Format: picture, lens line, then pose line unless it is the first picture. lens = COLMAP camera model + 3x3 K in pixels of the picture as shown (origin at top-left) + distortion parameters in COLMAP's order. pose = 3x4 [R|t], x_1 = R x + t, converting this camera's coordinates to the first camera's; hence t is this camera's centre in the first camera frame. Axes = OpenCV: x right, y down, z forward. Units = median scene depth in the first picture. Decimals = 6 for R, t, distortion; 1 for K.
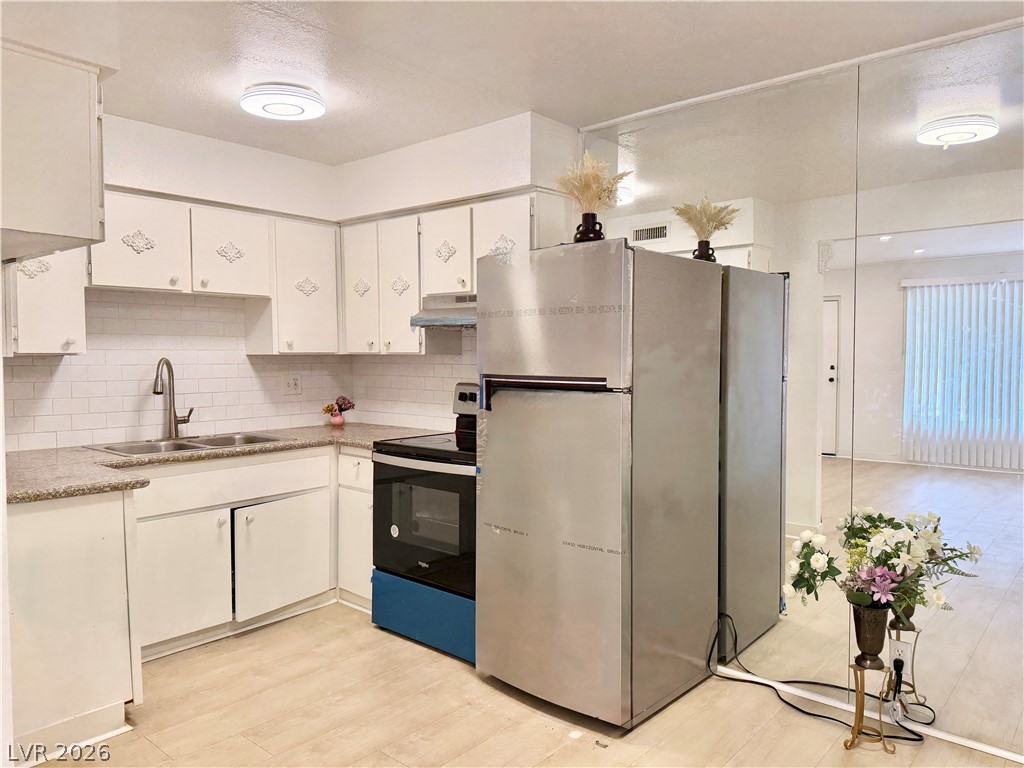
lens RADIAL K [[720.8, 0, 515.3], [0, 720.8, 385.6], [0, 0, 1]] dist [0.070740, -0.088180]
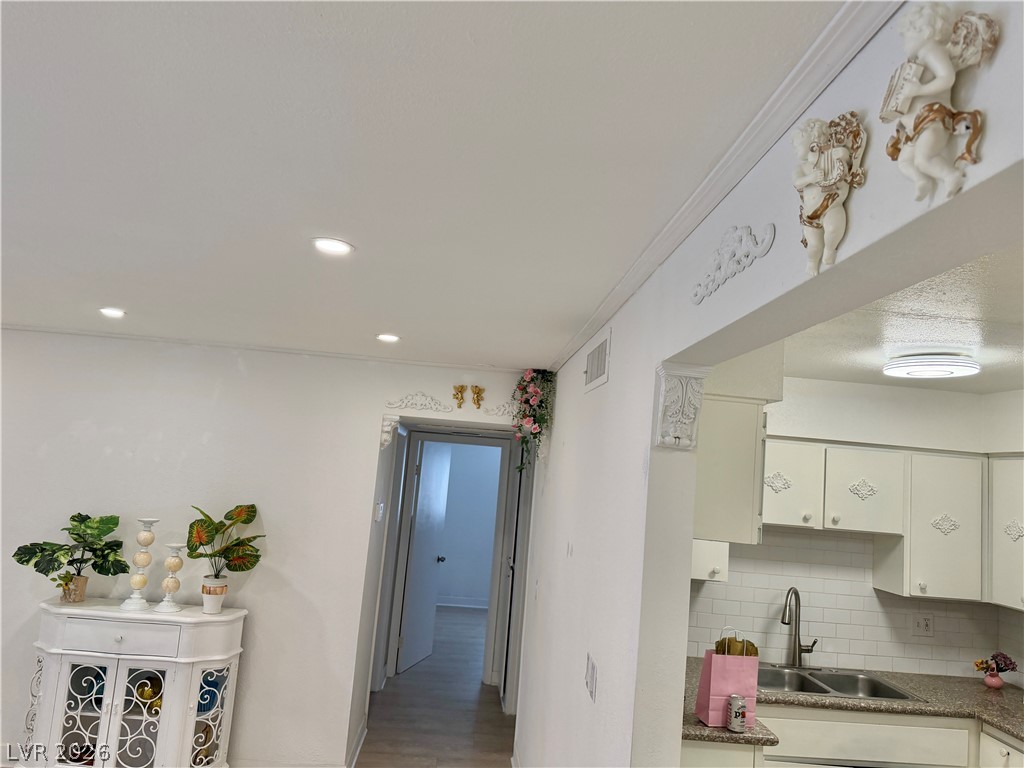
lens RADIAL K [[720.8, 0, 514.6], [0, 720.8, 386.4], [0, 0, 1]] dist [0.070740, -0.088180]
pose [[0.697694, -0.023957, -0.715995, -0.000585], [-0.115893, 0.982502, -0.145805, -0.126770], [0.706960, 0.184706, 0.682709, -0.059029]]
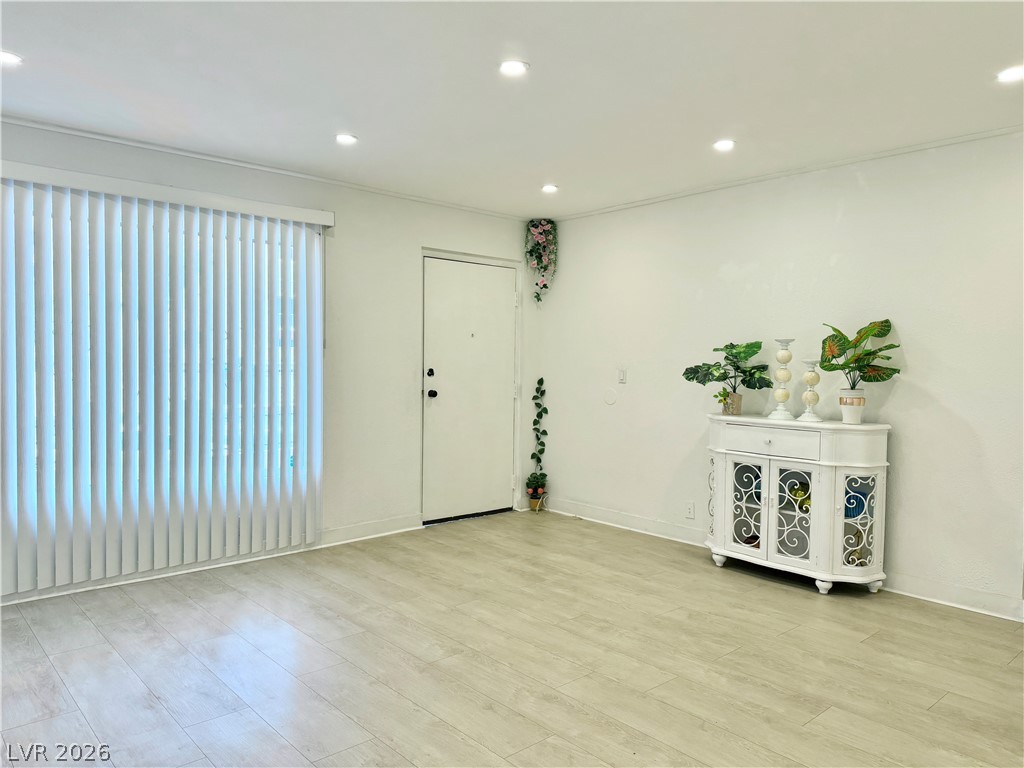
lens RADIAL K [[720.8, 0, 514.9], [0, 720.8, 388.8], [0, 0, 1]] dist [0.070740, -0.088180]
pose [[-0.126354, 0.042842, -0.991060, 0.053158], [-0.056596, 0.997128, 0.050320, 0.021133], [0.990369, 0.062448, -0.123566, 0.057822]]
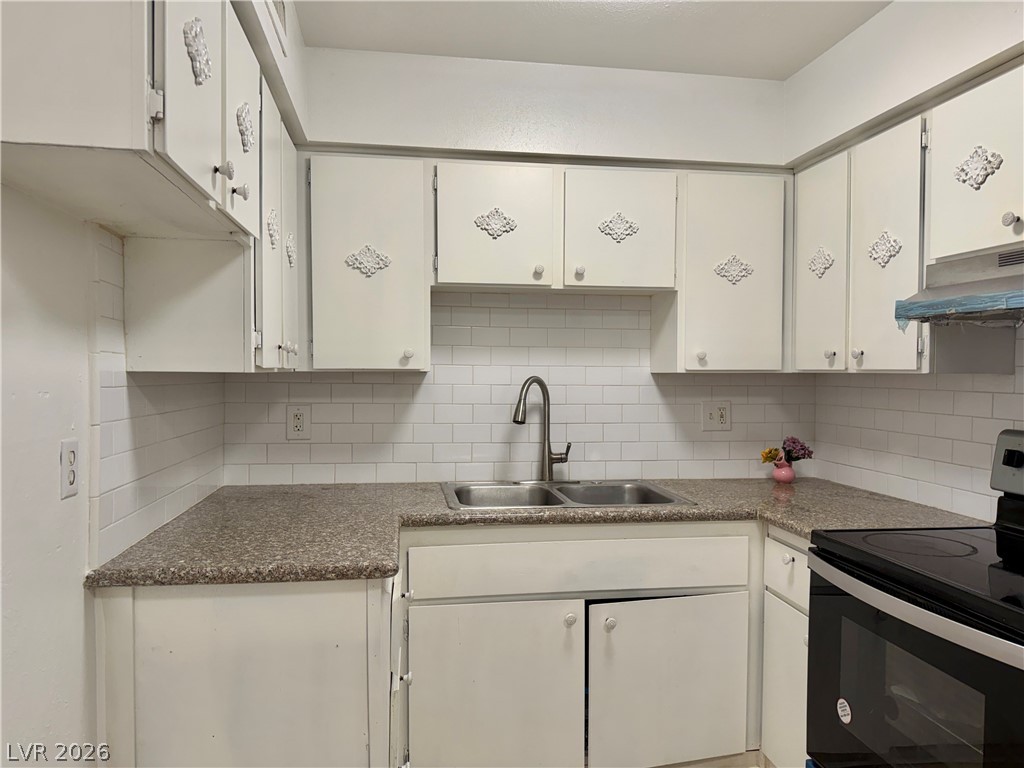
lens RADIAL K [[720.8, 0, 509.3], [0, 720.8, 388.9], [0, 0, 1]] dist [0.070740, -0.088180]
pose [[0.760516, 0.019886, -0.649015, -0.012611], [-0.034619, 0.999351, -0.009945, -0.016932], [0.648396, 0.030032, 0.760711, 0.423462]]
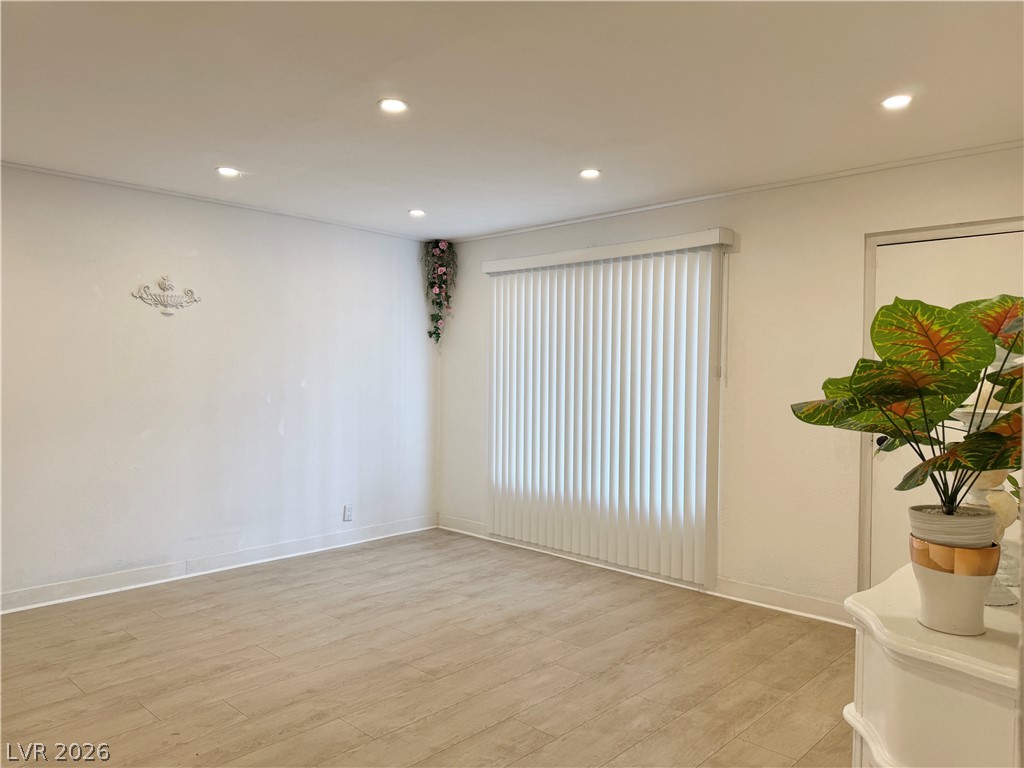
lens RADIAL K [[720.8, 0, 512.6], [0, 720.8, 382.7], [0, 0, 1]] dist [0.070740, -0.088180]
pose [[-0.998863, -0.006953, 0.047159, -0.937575], [-0.004076, 0.998140, 0.060832, -0.029013], [-0.047494, 0.060571, -0.997033, 0.777162]]
